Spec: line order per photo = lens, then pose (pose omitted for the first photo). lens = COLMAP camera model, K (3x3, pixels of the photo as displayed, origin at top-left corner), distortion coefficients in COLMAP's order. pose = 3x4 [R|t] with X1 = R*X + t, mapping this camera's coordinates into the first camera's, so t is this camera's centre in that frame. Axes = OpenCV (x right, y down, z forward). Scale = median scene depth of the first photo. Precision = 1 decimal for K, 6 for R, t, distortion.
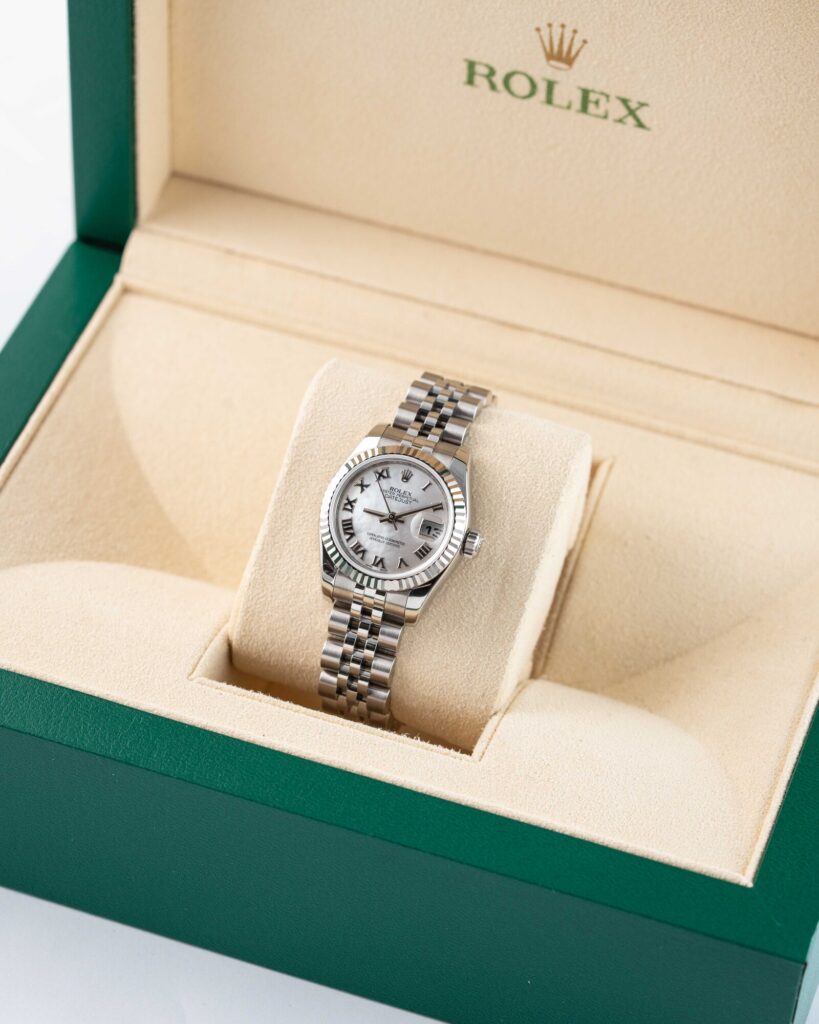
lens RADIAL K [[4571.4, 0, 410.1], [0, 4571.4, 511.3], [0, 0, 1]] dist [-0.418973, 0.000000]
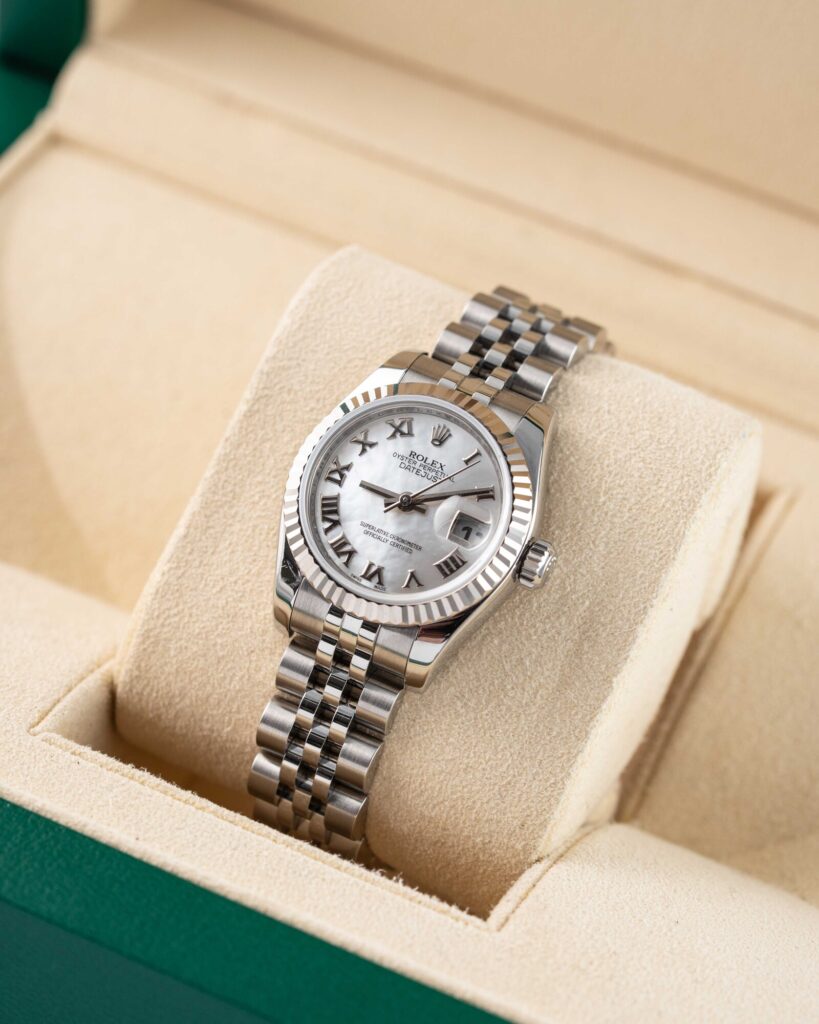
lens RADIAL K [[4571.4, 0, 408.7], [0, 4571.4, 513.3], [0, 0, 1]] dist [-0.418973, 0.000000]
pose [[0.990113, 0.127229, -0.059067, 0.030871], [-0.132221, 0.987113, -0.090146, 0.055051], [0.046837, 0.097065, 0.994175, 0.412922]]
